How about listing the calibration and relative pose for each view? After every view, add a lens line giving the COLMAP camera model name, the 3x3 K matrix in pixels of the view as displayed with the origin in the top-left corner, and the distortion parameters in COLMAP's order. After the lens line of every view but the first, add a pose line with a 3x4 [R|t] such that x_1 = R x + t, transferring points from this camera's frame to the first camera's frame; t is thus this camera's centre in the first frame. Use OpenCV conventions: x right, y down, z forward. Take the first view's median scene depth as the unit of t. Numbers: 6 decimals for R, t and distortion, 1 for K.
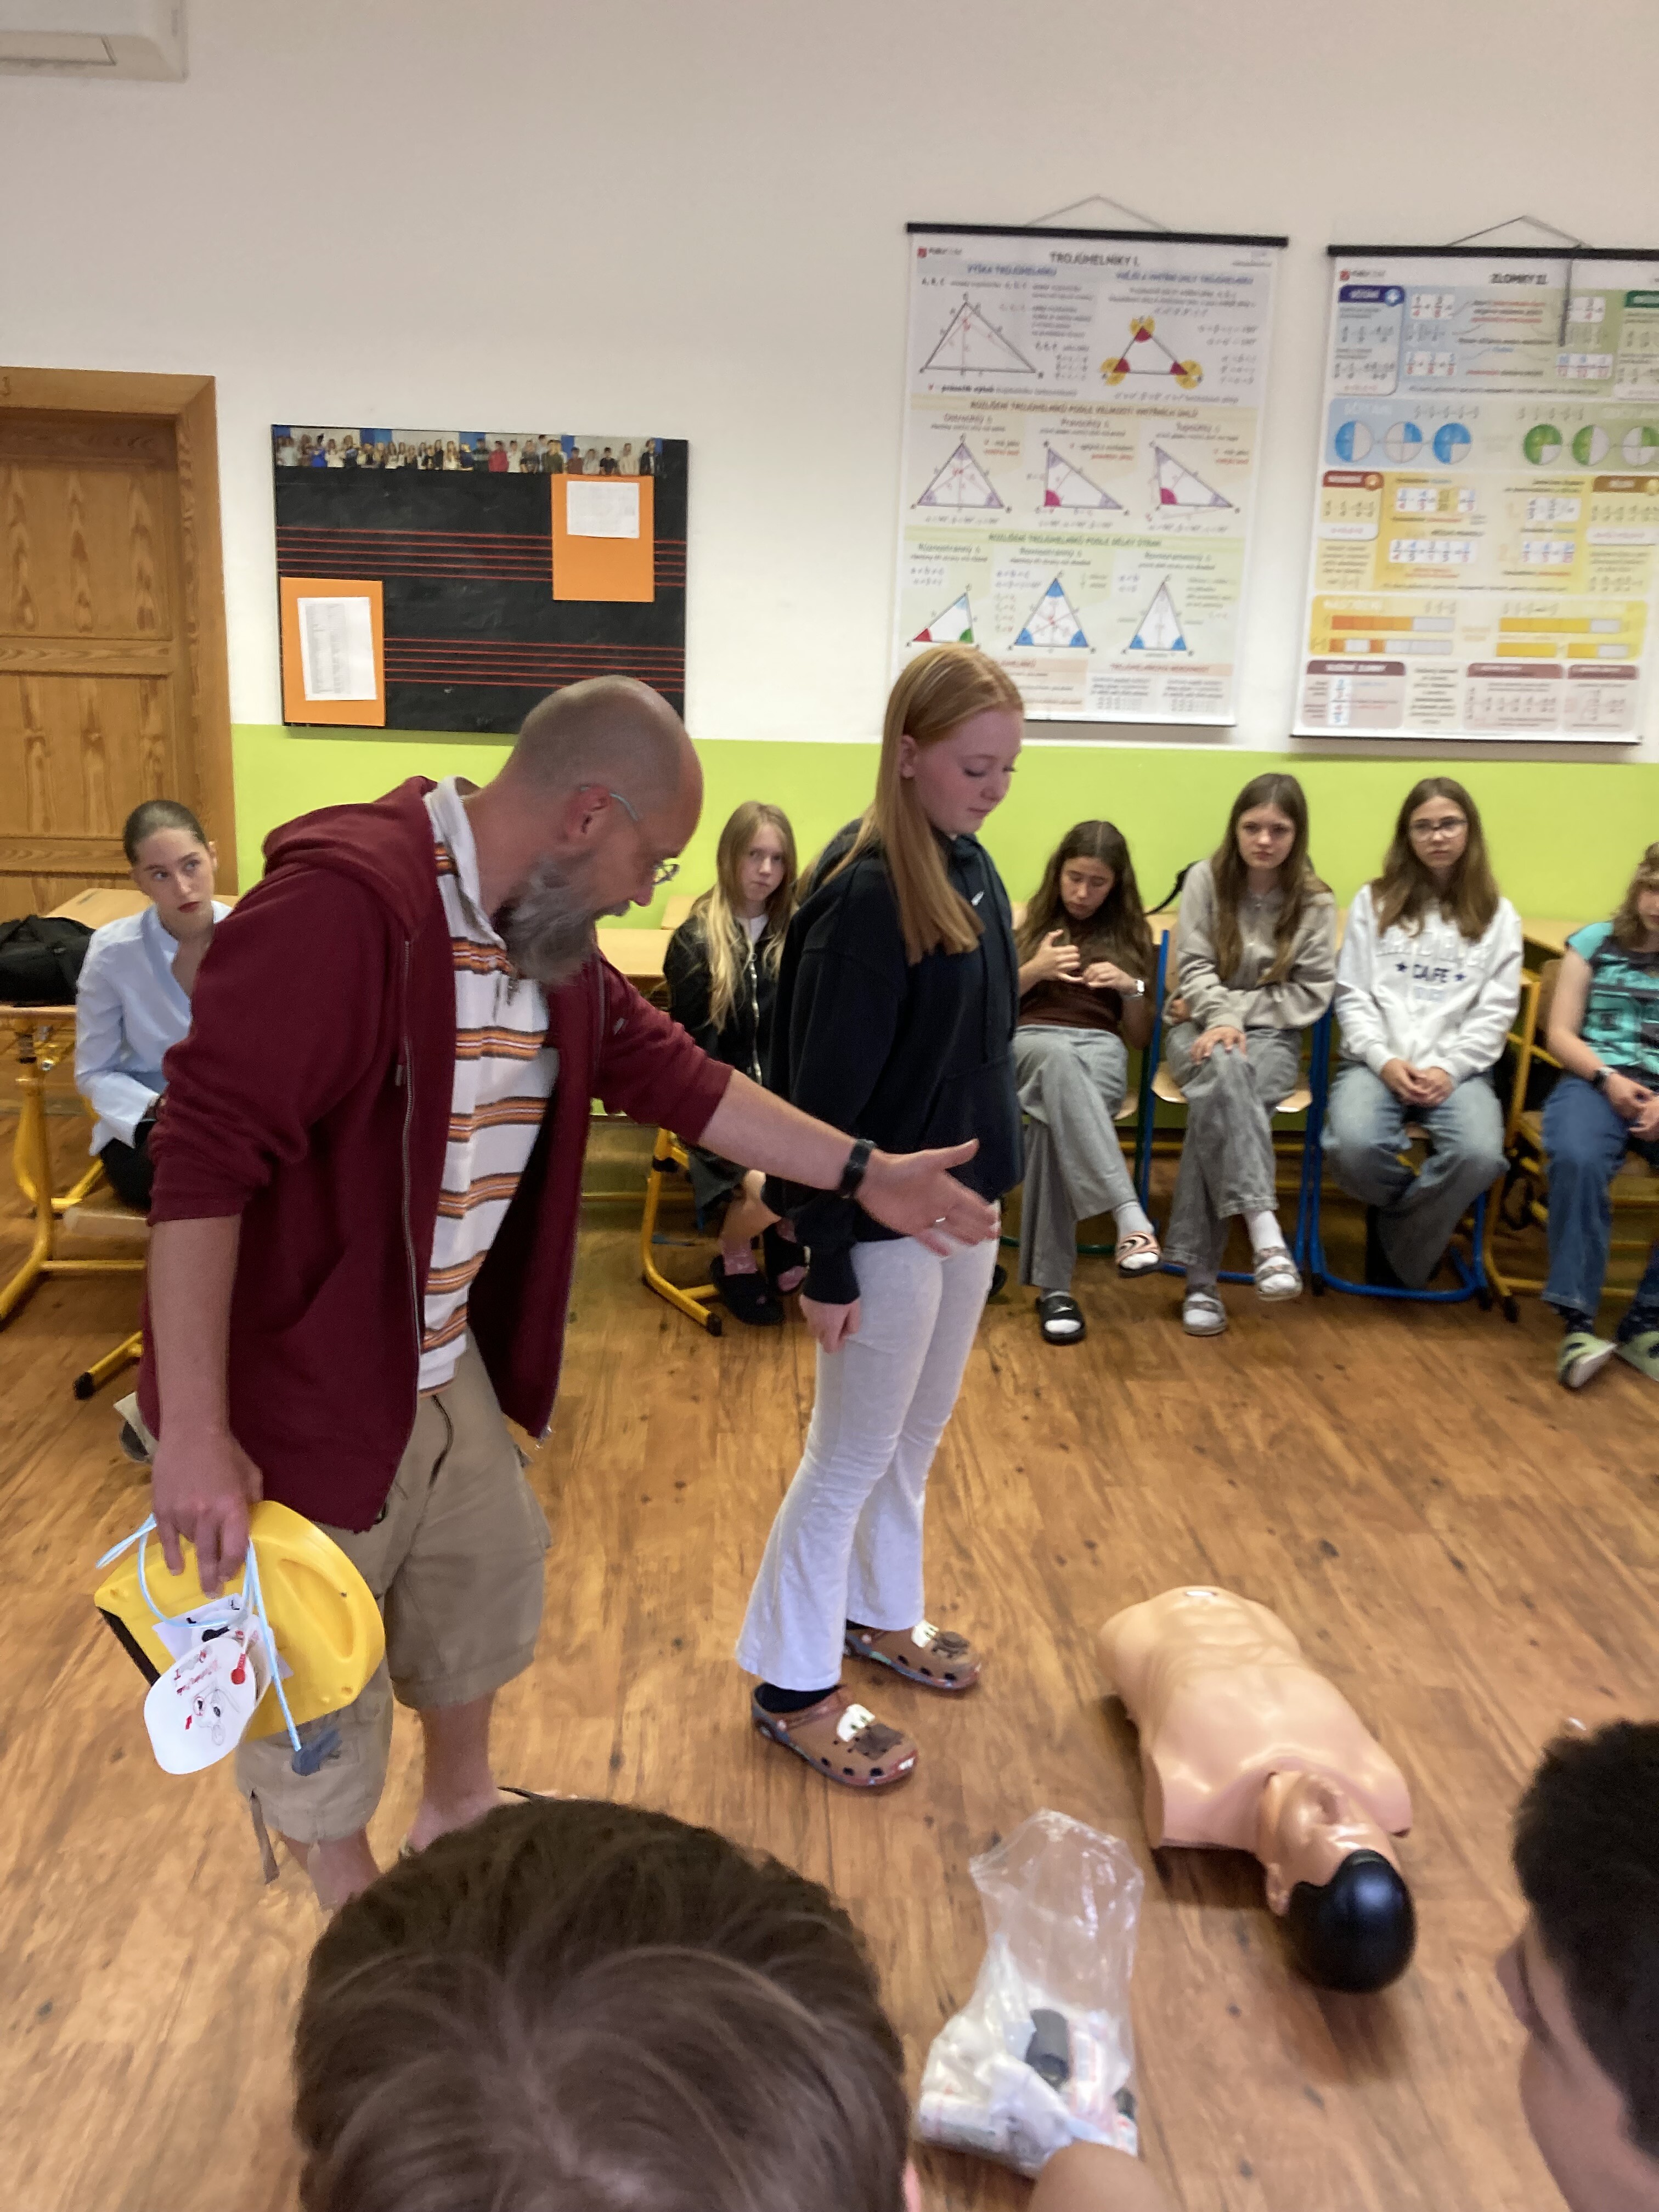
lens RADIAL K [[1757.0, 0, 829.5], [0, 1757.0, 1106.0], [0, 0, 1]] dist [0.014093, 0.009434]
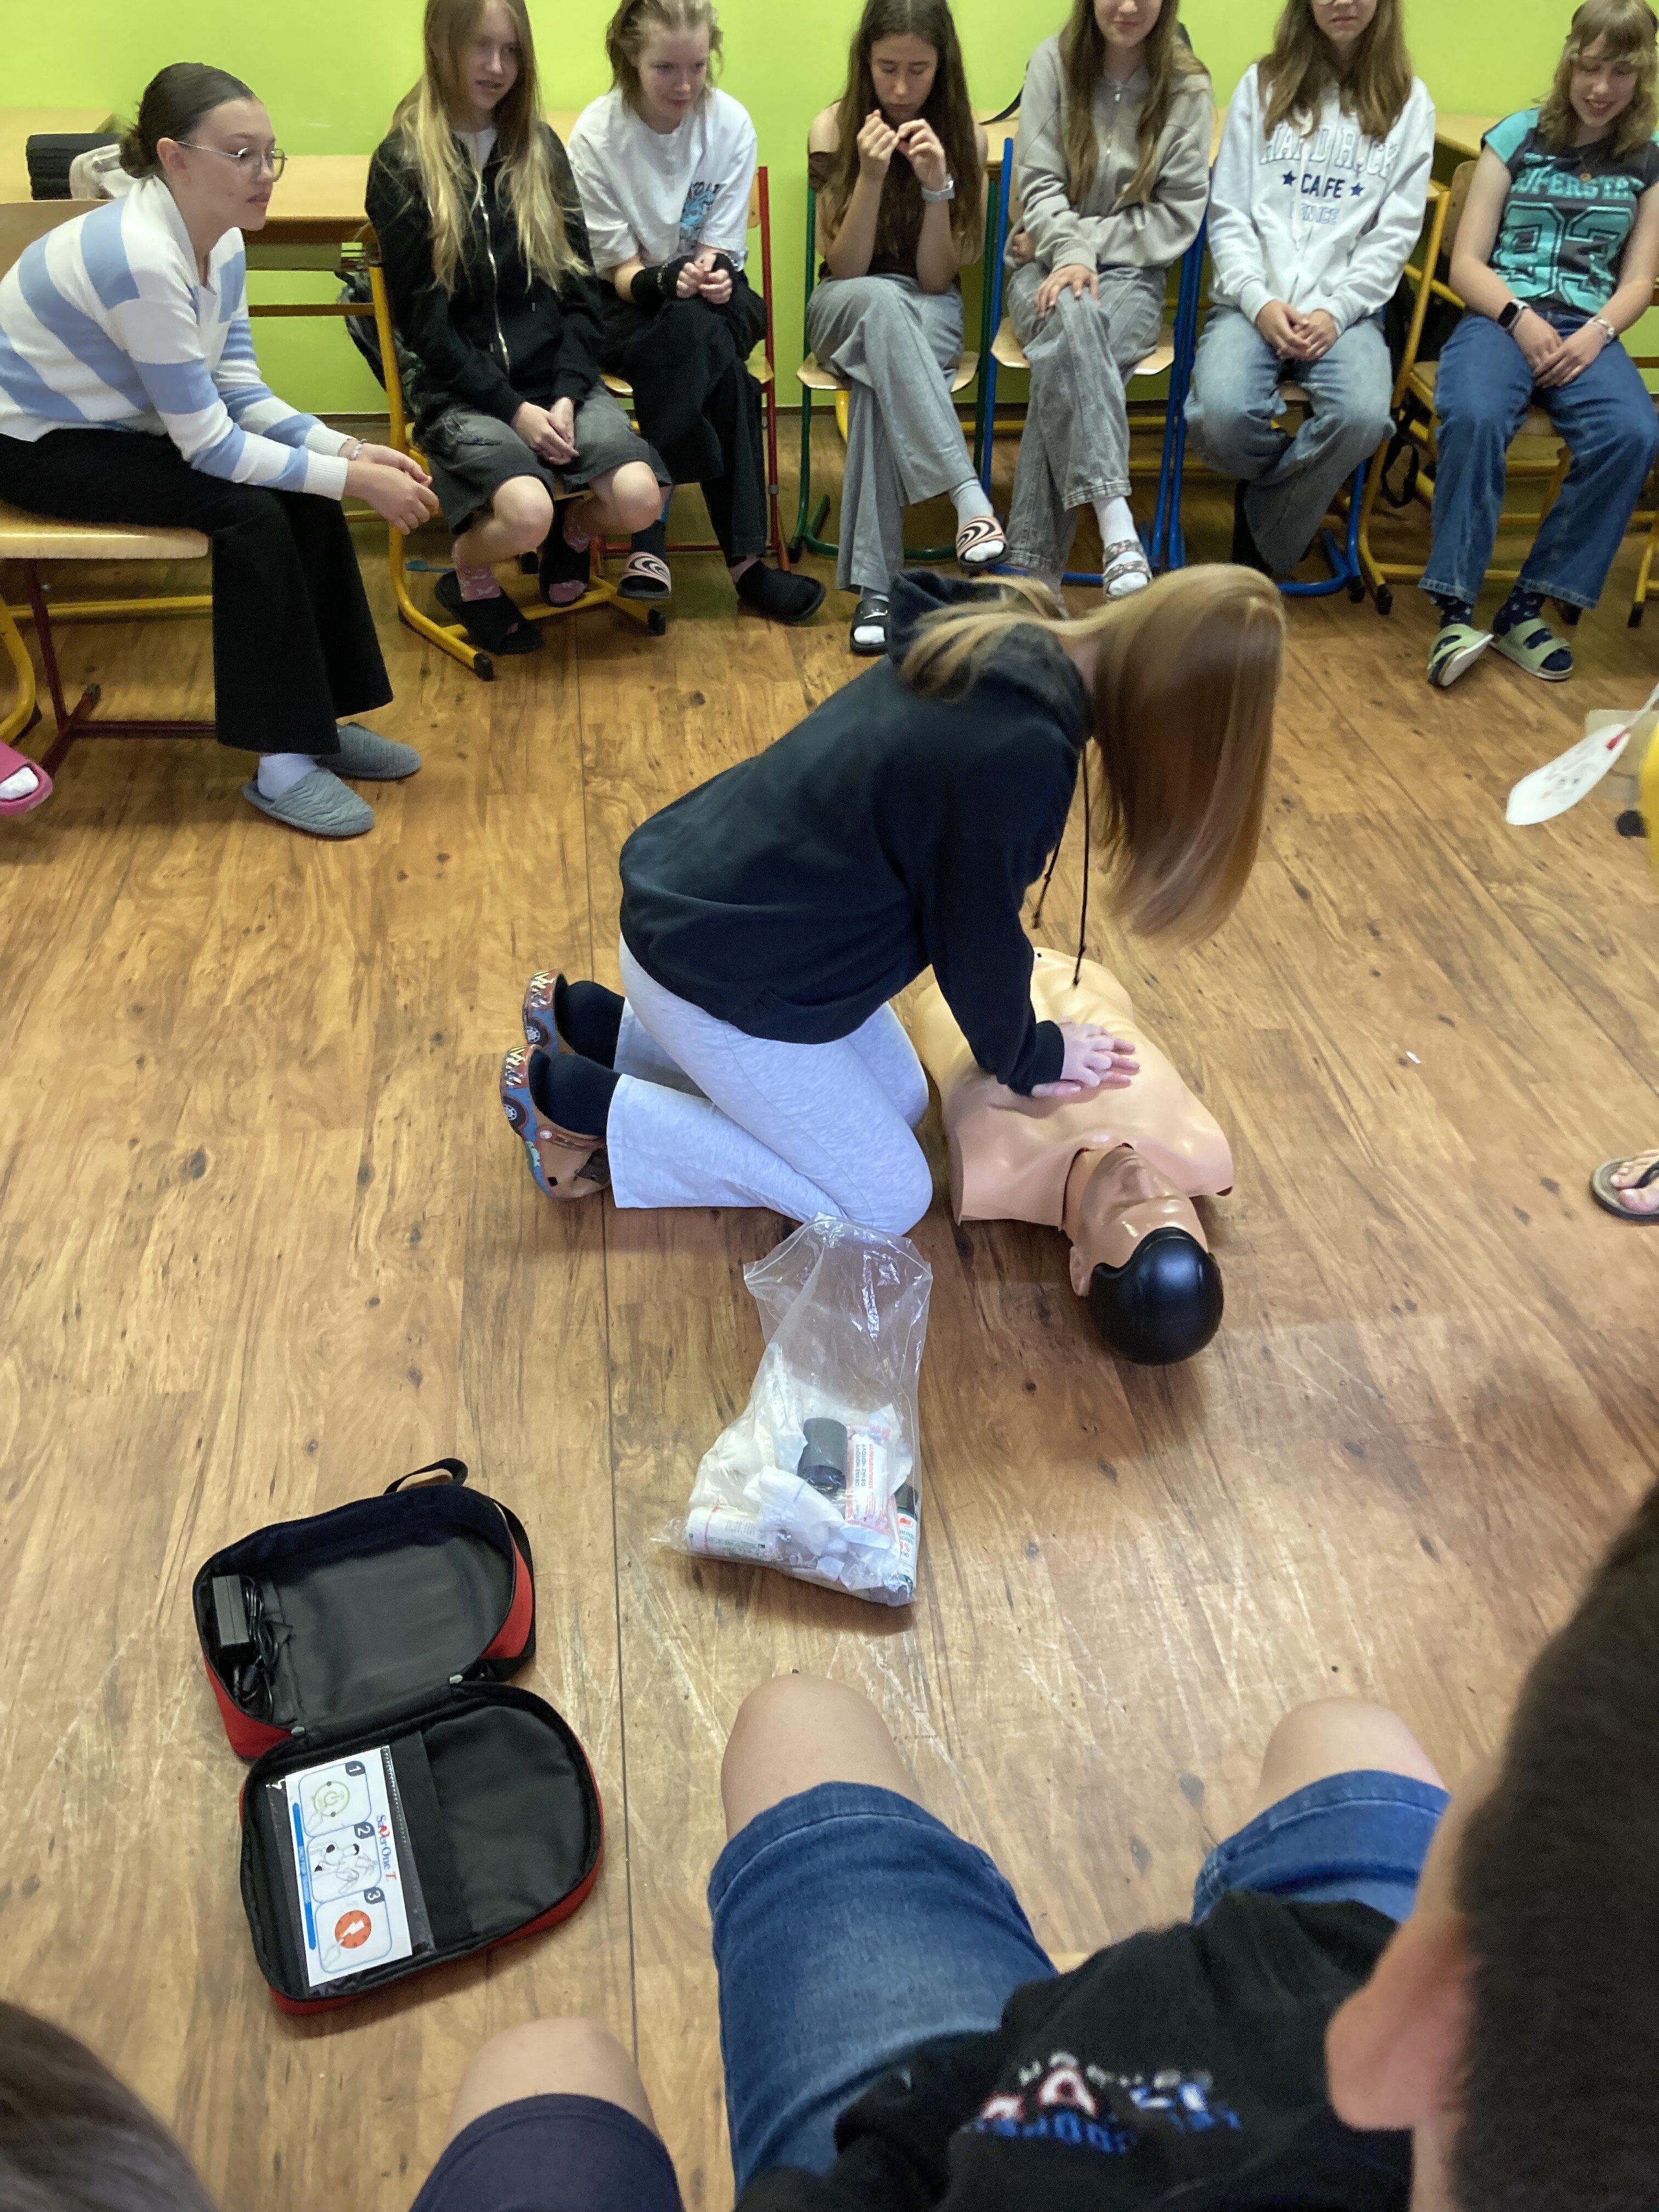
lens RADIAL K [[1757.0, 0, 829.5], [0, 1757.0, 1106.0], [0, 0, 1]] dist [0.014093, 0.009434]
pose [[0.996318, -0.066103, 0.054590, 0.039125], [0.041136, 0.927290, 0.372076, 0.008501], [-0.075216, -0.368460, 0.926596, 0.093179]]
